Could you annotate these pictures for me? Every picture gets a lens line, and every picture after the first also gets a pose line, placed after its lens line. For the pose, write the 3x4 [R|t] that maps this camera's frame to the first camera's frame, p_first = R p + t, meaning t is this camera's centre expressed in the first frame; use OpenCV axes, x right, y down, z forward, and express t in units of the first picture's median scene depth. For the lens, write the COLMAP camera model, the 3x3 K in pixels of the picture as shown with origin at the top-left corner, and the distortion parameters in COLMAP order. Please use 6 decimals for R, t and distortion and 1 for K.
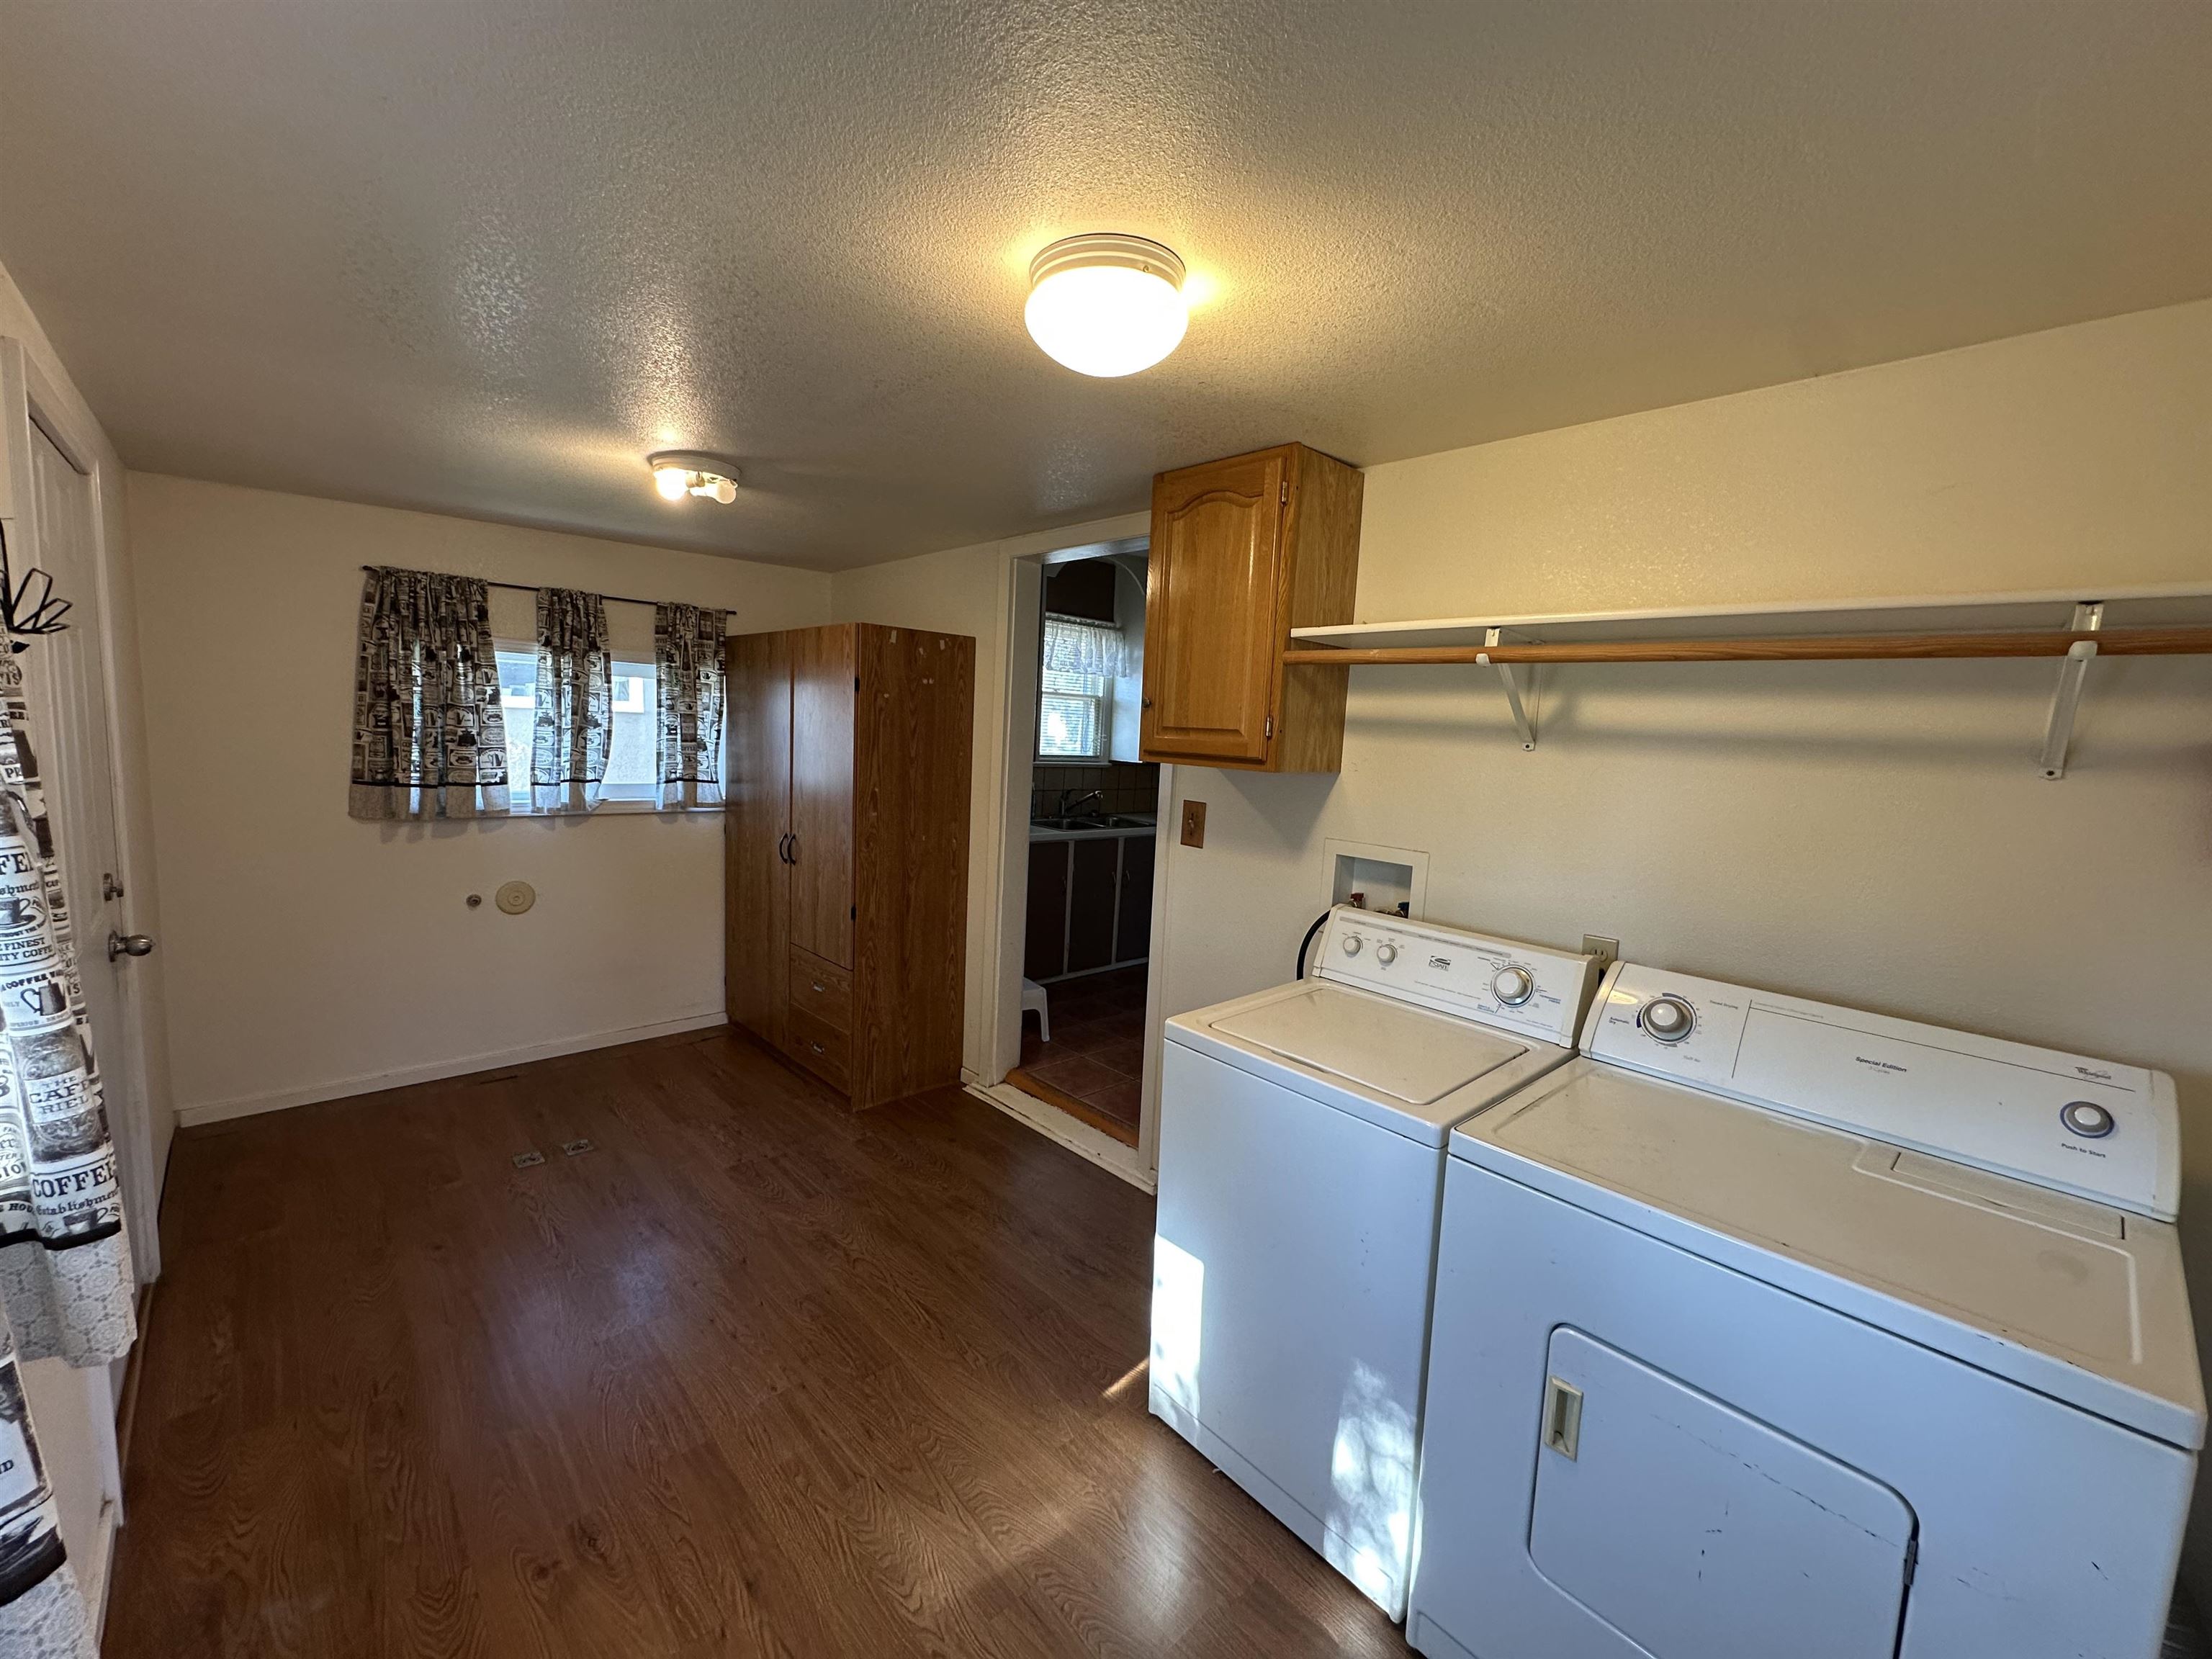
lens RADIAL K [[888.7, 0, 1106.0], [0, 888.7, 829.5], [0, 0, 1]] dist [-0.003302, -0.000462]
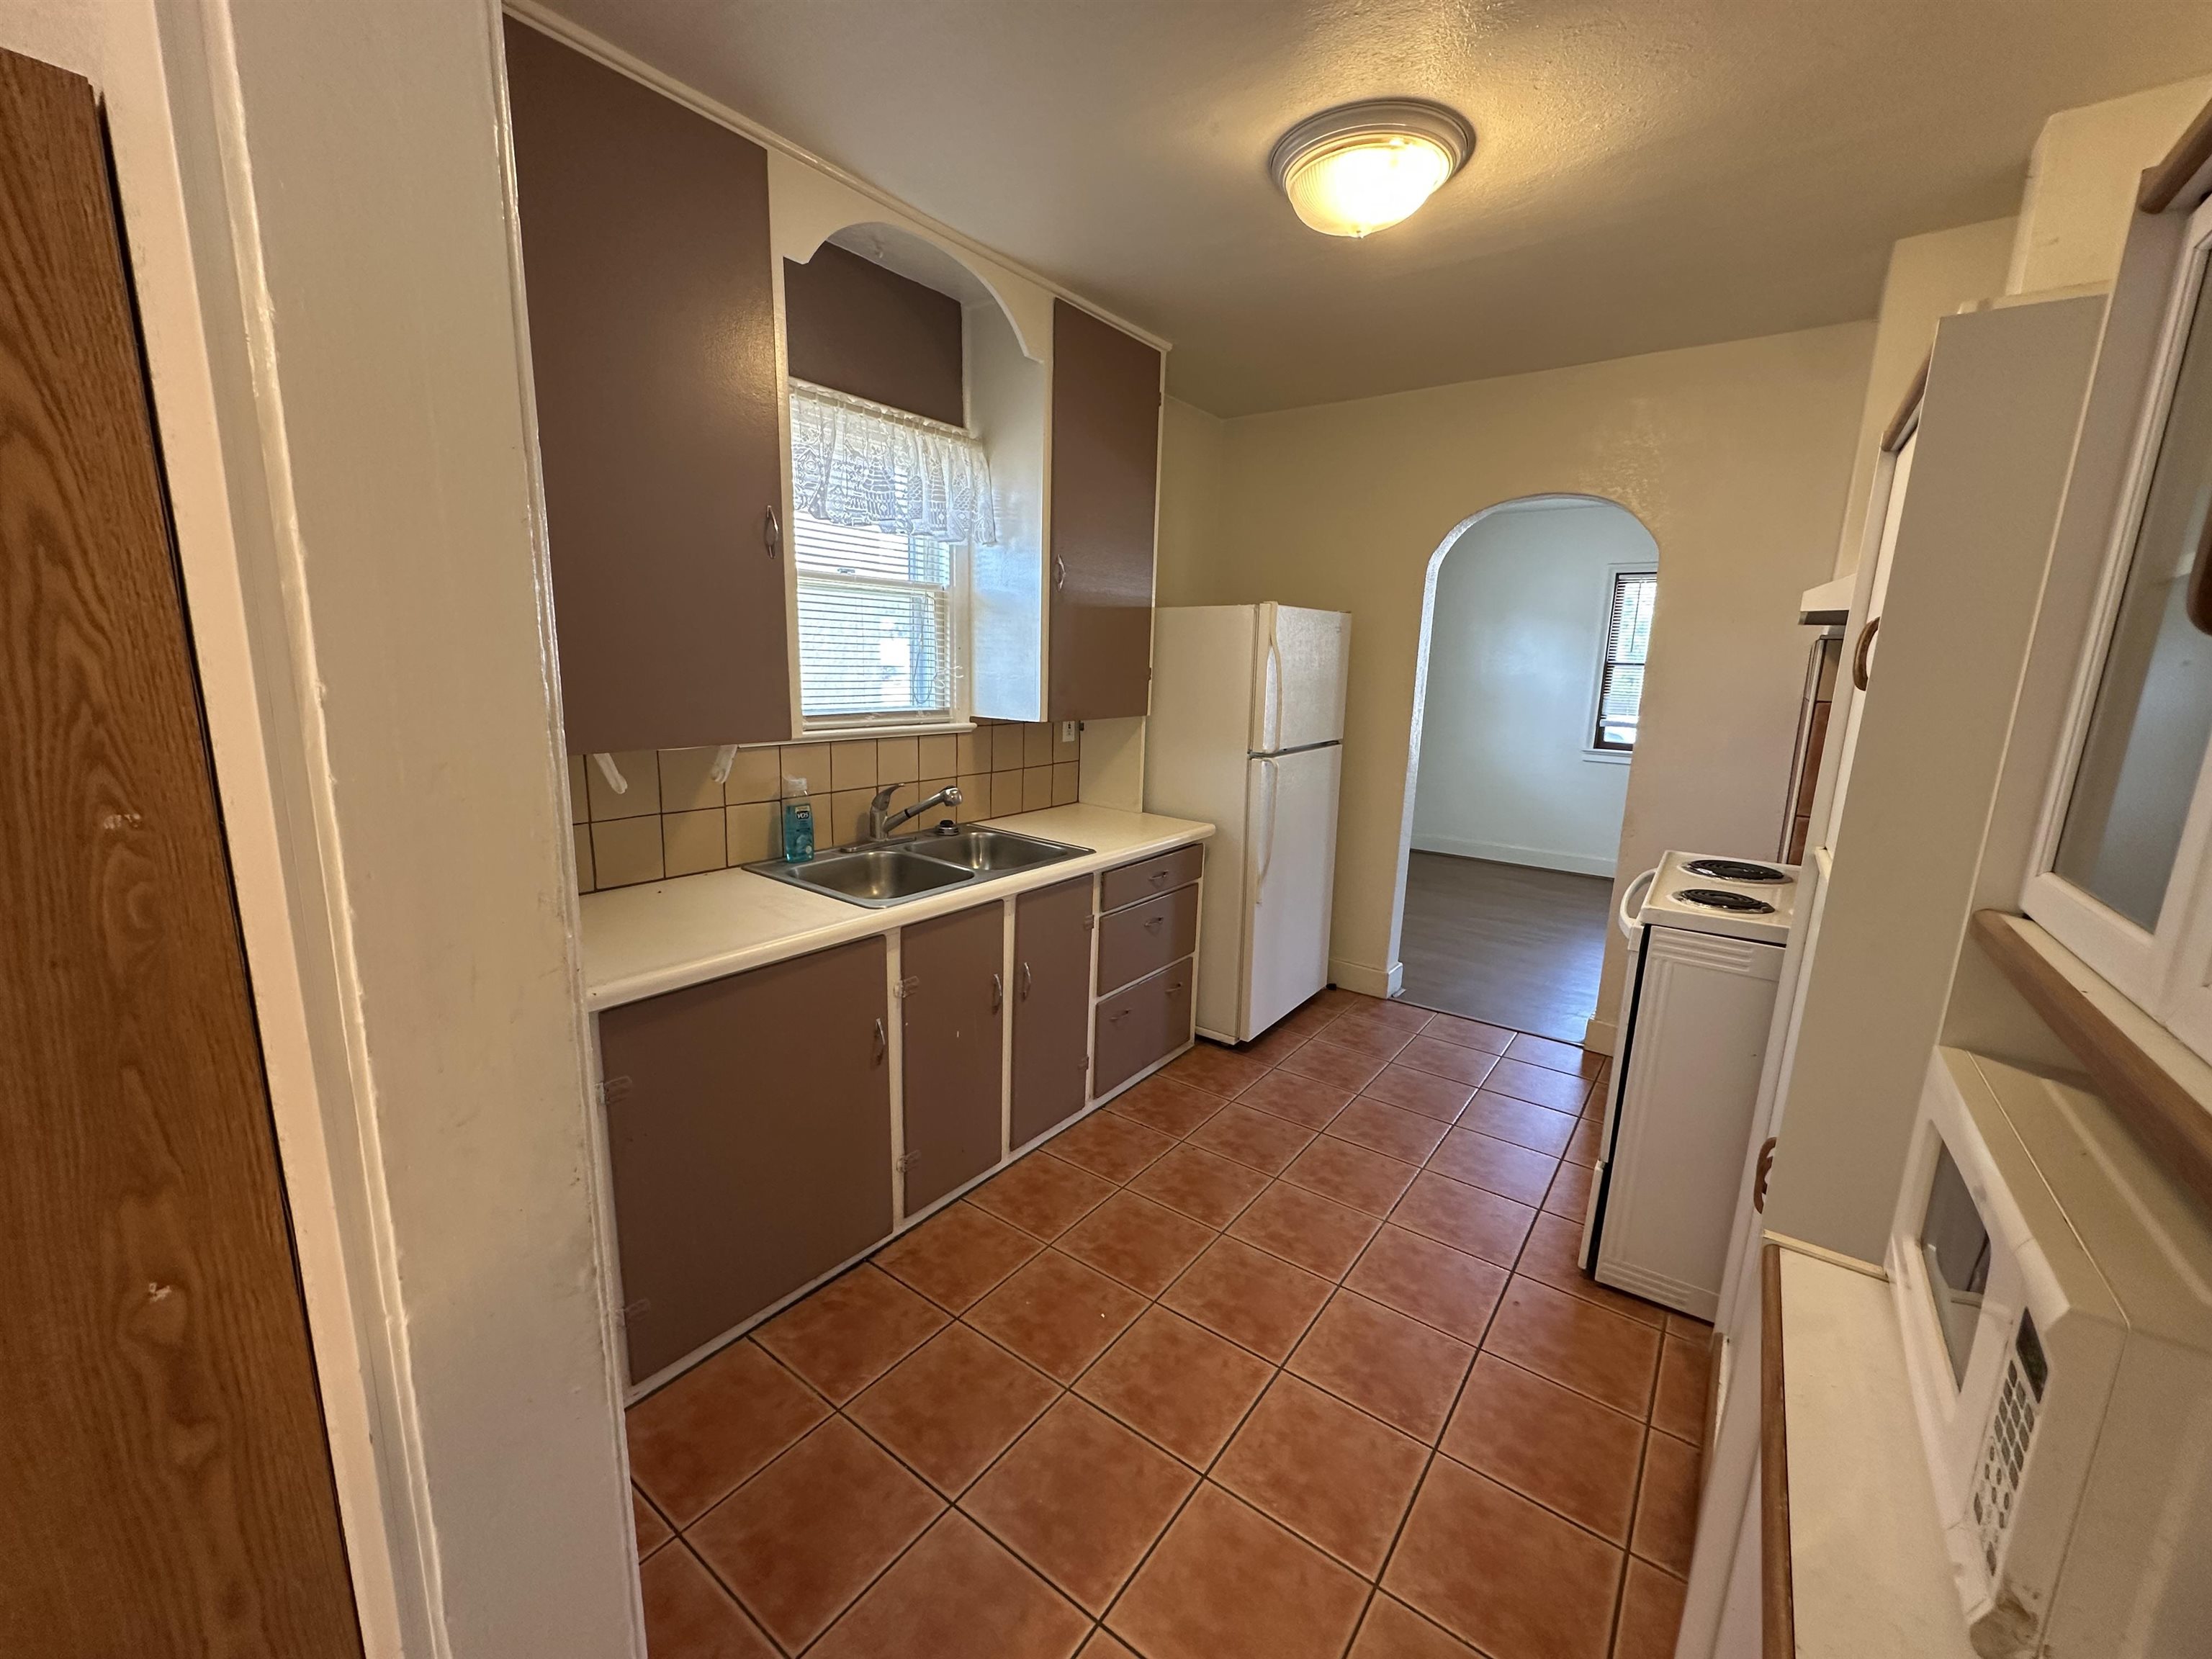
lens RADIAL K [[888.7, 0, 1106.0], [0, 888.7, 829.5], [0, 0, 1]] dist [-0.003302, -0.000462]
pose [[0.986581, -0.057364, 0.152866, -0.001324], [0.044364, 0.995208, 0.087142, -0.057459], [-0.157132, -0.079191, 0.984397, 0.513924]]
